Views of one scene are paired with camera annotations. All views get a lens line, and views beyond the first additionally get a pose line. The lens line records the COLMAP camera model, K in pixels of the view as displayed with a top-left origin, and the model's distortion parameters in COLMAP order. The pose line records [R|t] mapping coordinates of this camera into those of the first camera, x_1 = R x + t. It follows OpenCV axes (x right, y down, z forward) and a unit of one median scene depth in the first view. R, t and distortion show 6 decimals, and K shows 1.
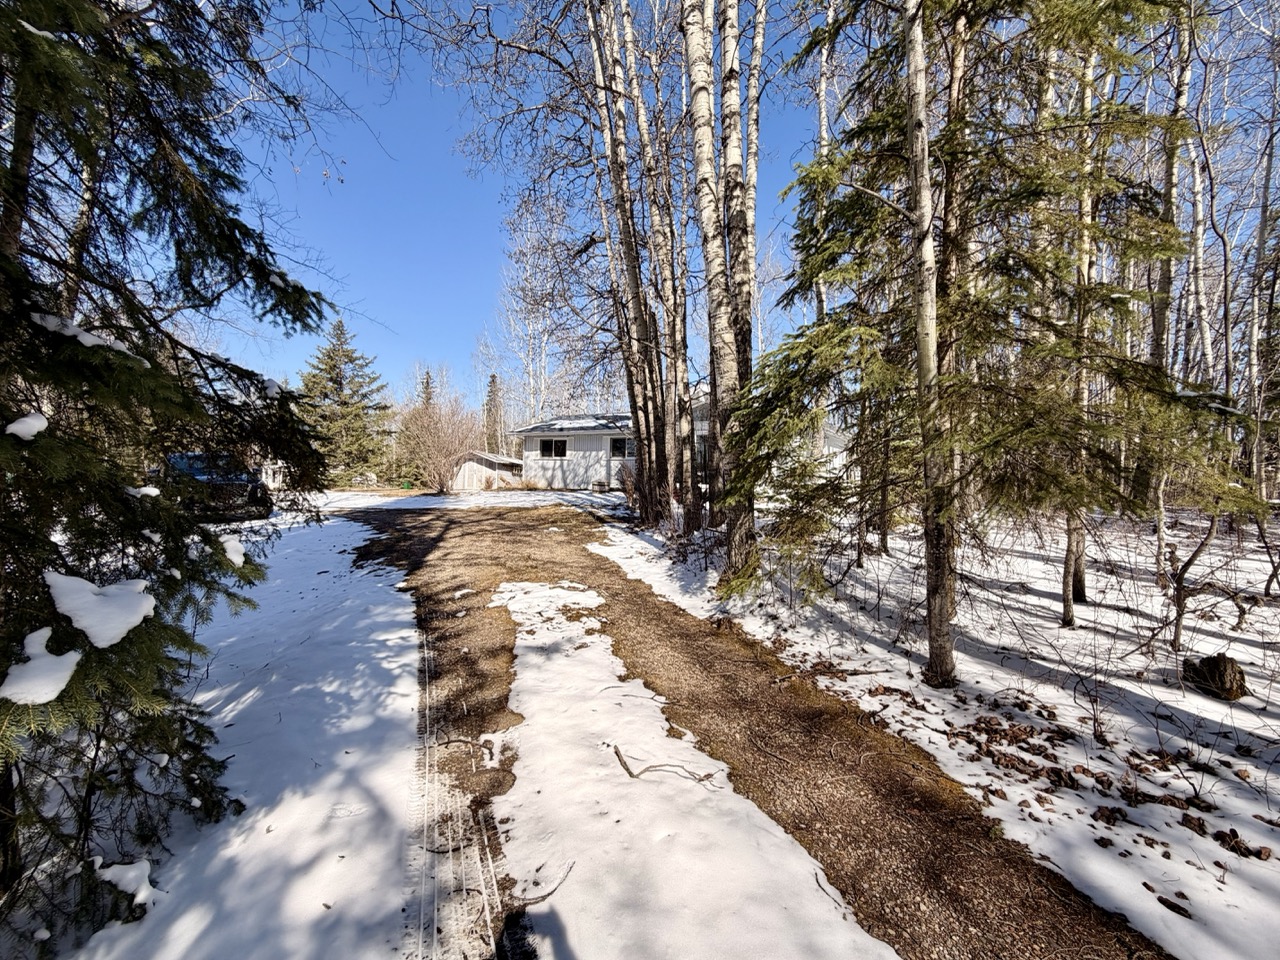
lens RADIAL K [[506.2, 0, 640.0], [0, 506.2, 480.0], [0, 0, 1]] dist [-0.000899, 0.000070]
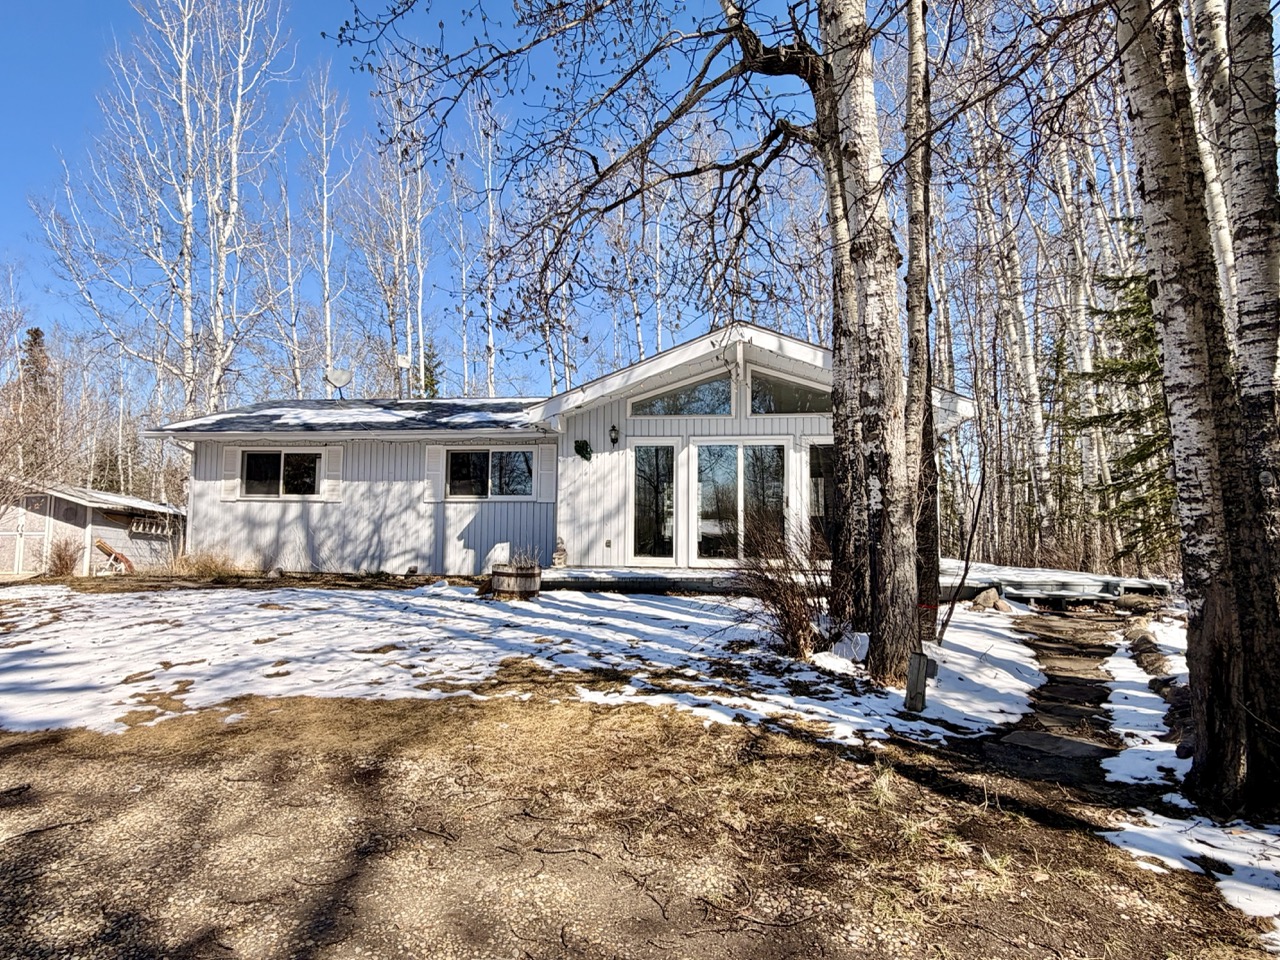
lens RADIAL K [[734.6, 0, 640.0], [0, 734.6, 480.0], [0, 0, 1]] dist [-0.003358, 0.000802]
pose [[0.909901, 0.009316, 0.414720, -0.153734], [0.016799, 0.998100, -0.059277, -0.017431], [-0.414484, 0.060903, 0.908016, 0.345191]]
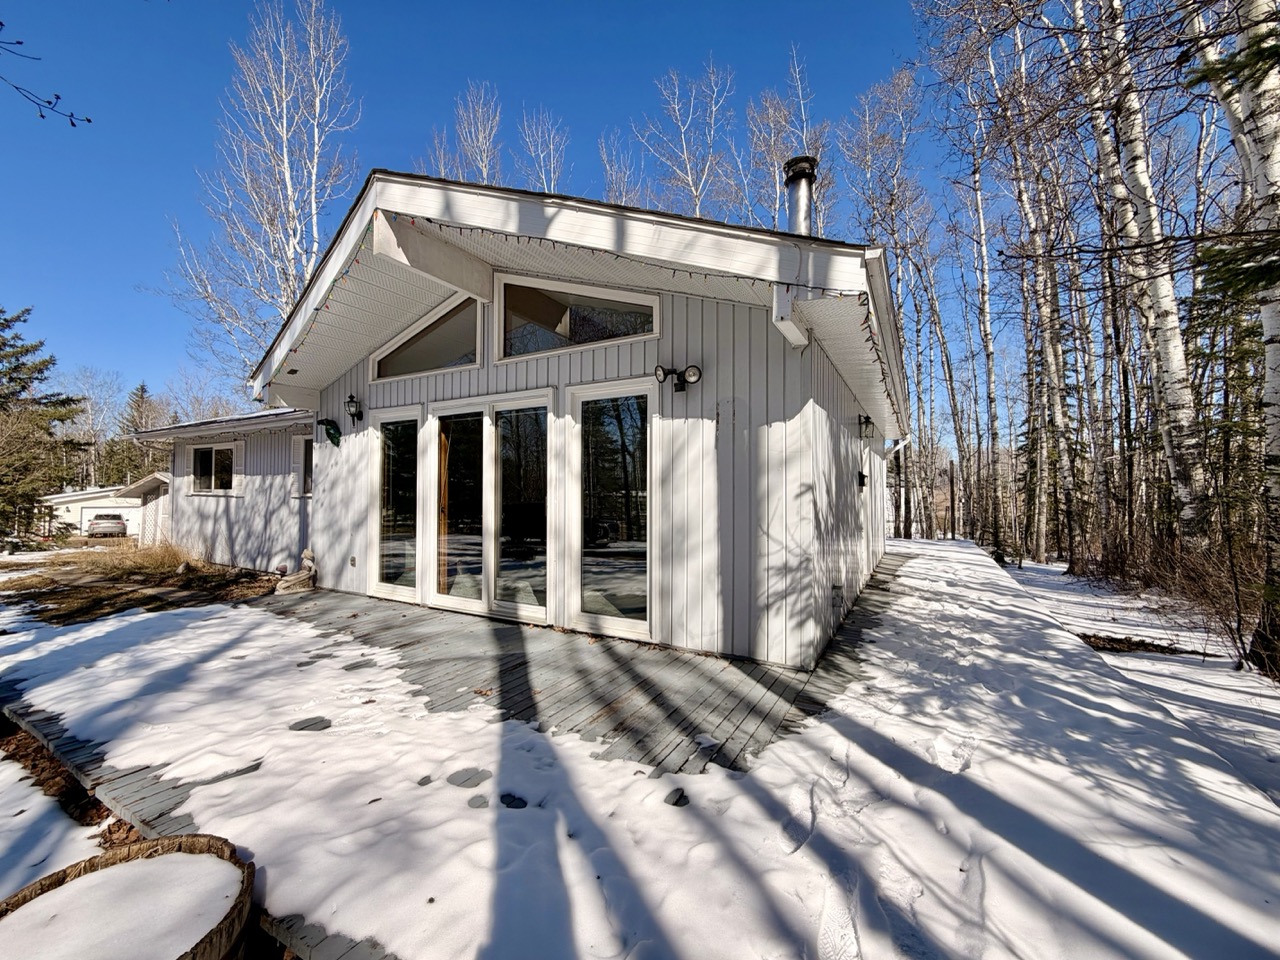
lens RADIAL K [[506.2, 0, 640.0], [0, 506.2, 480.0], [0, 0, 1]] dist [-0.000899, 0.000070]
pose [[0.997077, -0.024669, 0.072310, 0.155841], [0.026354, 0.999401, -0.022435, -0.034631], [-0.071713, 0.024275, 0.997130, 0.554061]]
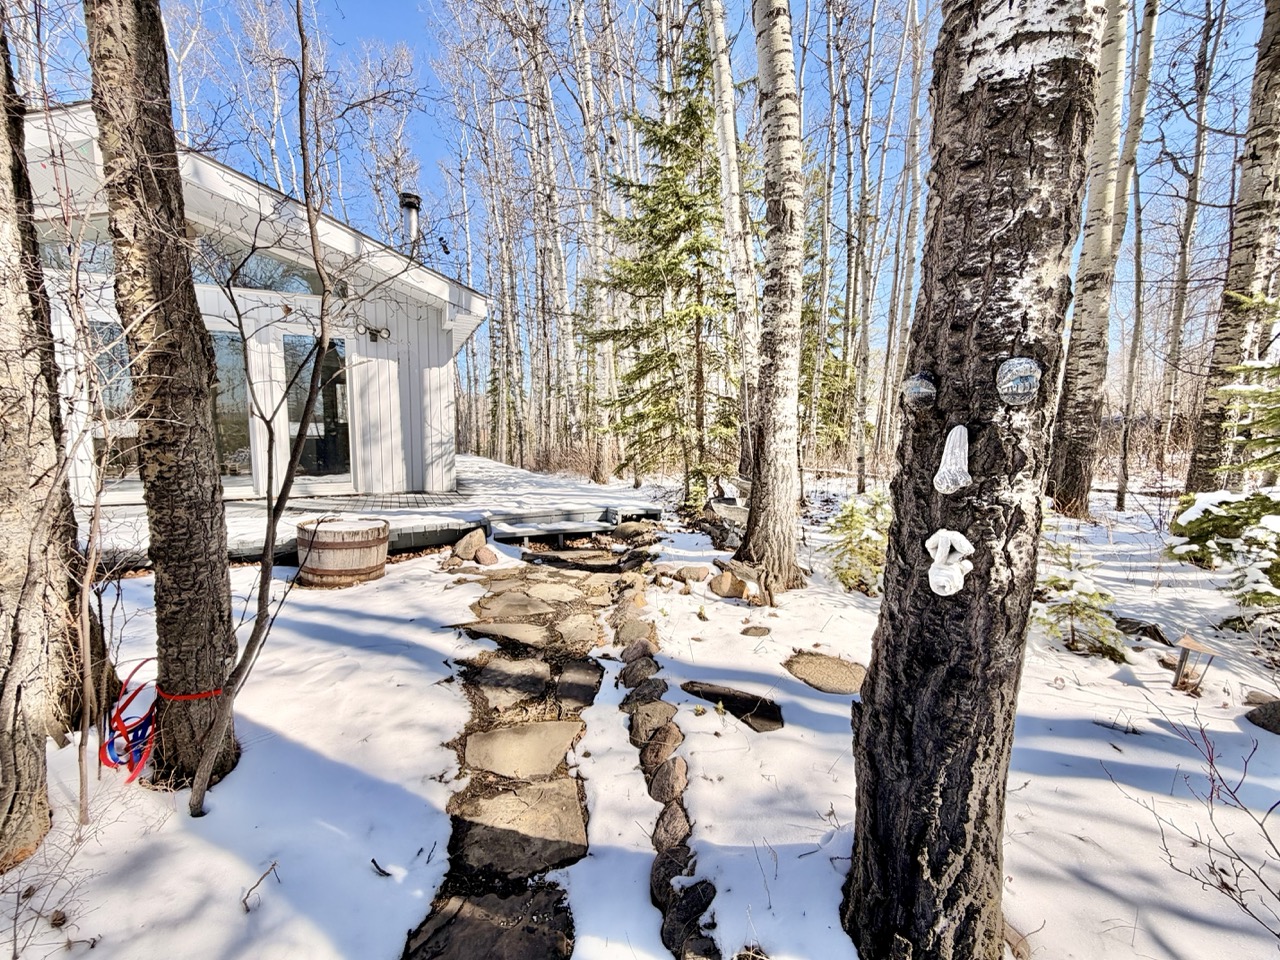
lens RADIAL K [[506.2, 0, 640.0], [0, 506.2, 480.0], [0, 0, 1]] dist [-0.000899, 0.000070]
pose [[0.511234, -0.106747, 0.852787, 0.014127], [0.009221, 0.992881, 0.118755, -0.023424], [-0.859392, -0.052848, 0.508579, 0.448859]]
